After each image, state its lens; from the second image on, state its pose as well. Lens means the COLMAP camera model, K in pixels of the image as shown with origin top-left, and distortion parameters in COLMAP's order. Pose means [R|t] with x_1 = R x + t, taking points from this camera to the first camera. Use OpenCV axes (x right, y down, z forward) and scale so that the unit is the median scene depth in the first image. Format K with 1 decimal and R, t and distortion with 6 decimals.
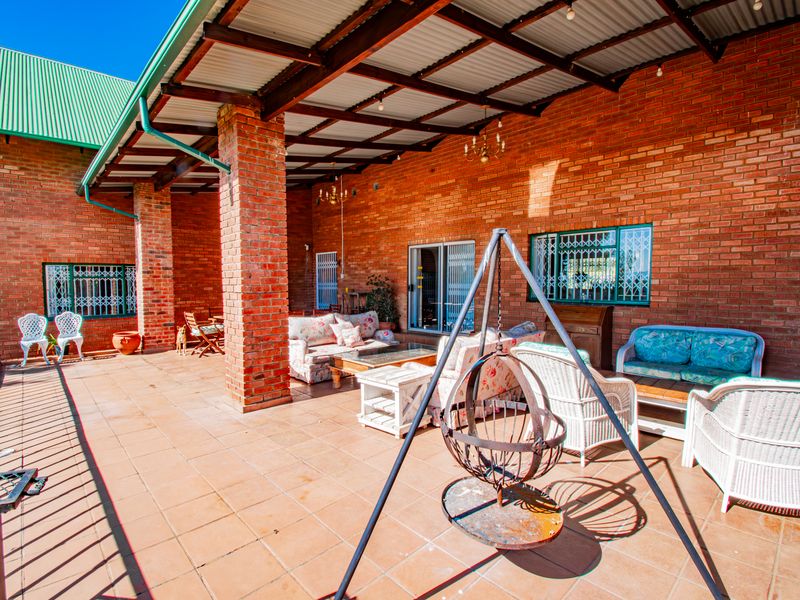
lens RADIAL K [[407.5, 0, 397.6], [0, 407.5, 301.0], [0, 0, 1]] dist [-0.001085, -0.000514]
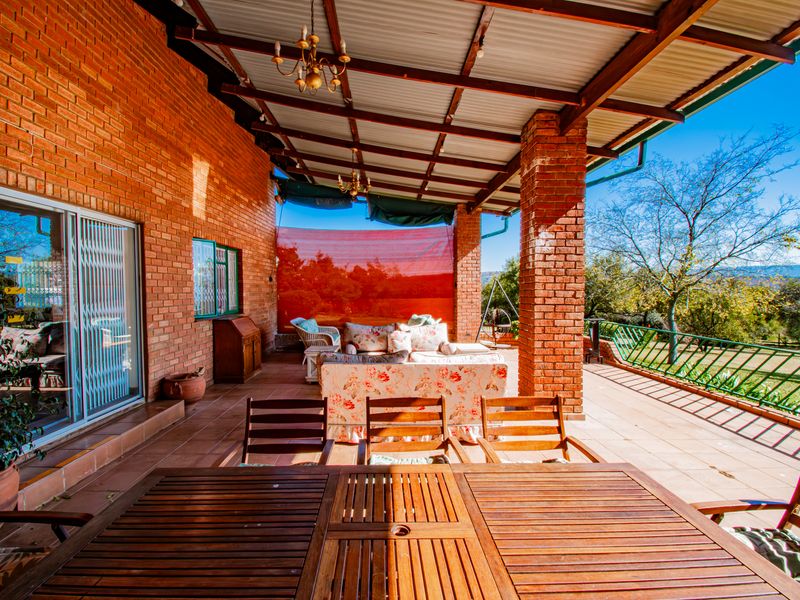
lens RADIAL K [[407.5, 0, 397.9], [0, 407.5, 299.1], [0, 0, 1]] dist [-0.001085, -0.000514]
pose [[-0.747166, -0.004996, 0.664619, -0.455504], [0.046623, 0.997114, 0.059909, -0.065477], [-0.663000, 0.075748, -0.744777, 1.222035]]
